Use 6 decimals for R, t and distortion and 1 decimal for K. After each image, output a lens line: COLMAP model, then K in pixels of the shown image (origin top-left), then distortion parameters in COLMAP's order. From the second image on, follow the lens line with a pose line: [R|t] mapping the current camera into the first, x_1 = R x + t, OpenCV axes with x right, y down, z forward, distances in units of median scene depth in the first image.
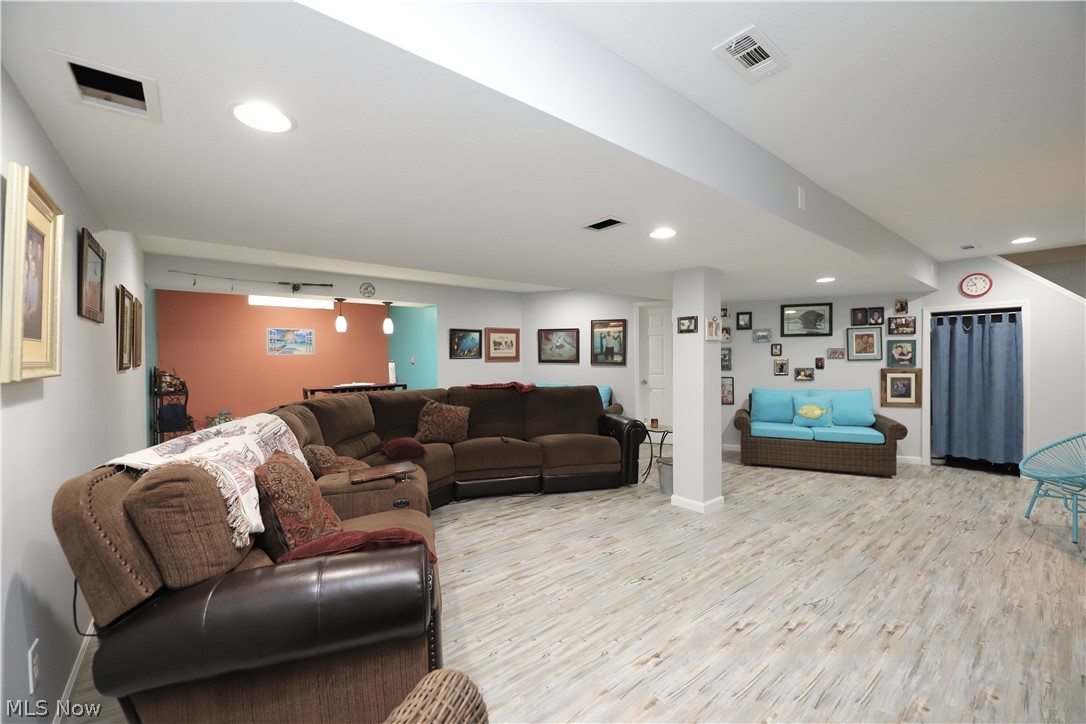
lens RADIAL K [[431.1, 0, 540.5], [0, 431.1, 357.4], [0, 0, 1]] dist [-0.001145, -0.002019]
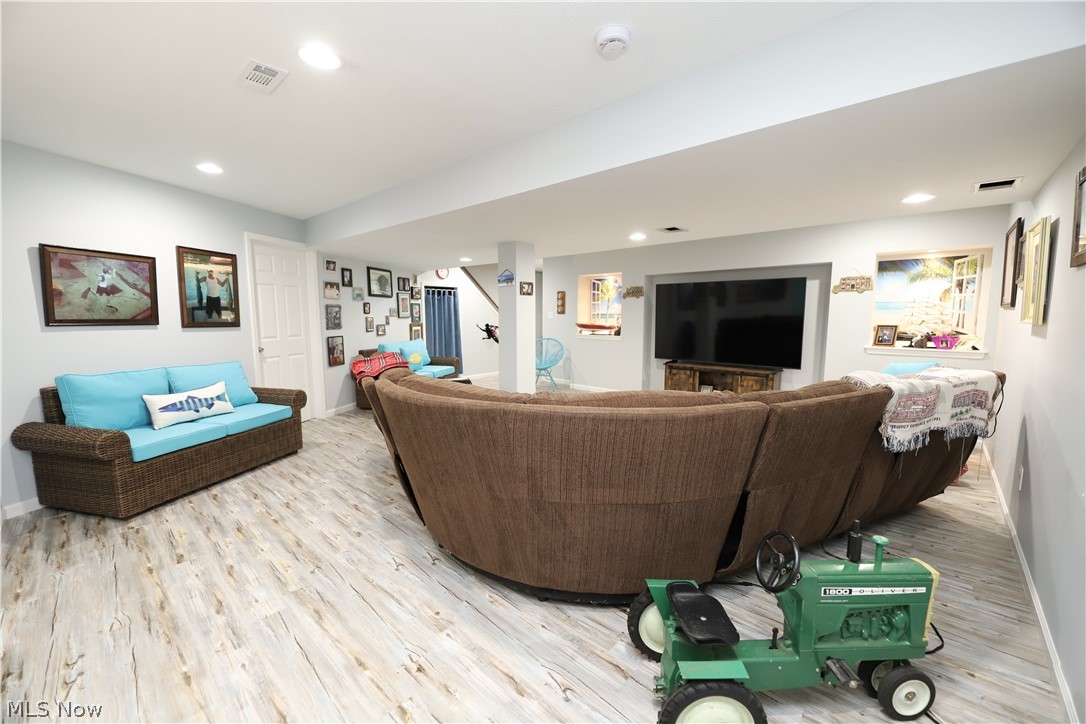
lens RADIAL K [[431.1, 0, 539.8], [0, 431.1, 359.0], [0, 0, 1]] dist [-0.001145, -0.002019]
pose [[-0.144653, -0.096124, 0.984802, -0.515481], [-0.000922, 0.995283, 0.097011, 0.003454], [-0.989482, 0.013125, -0.144059, 0.642699]]
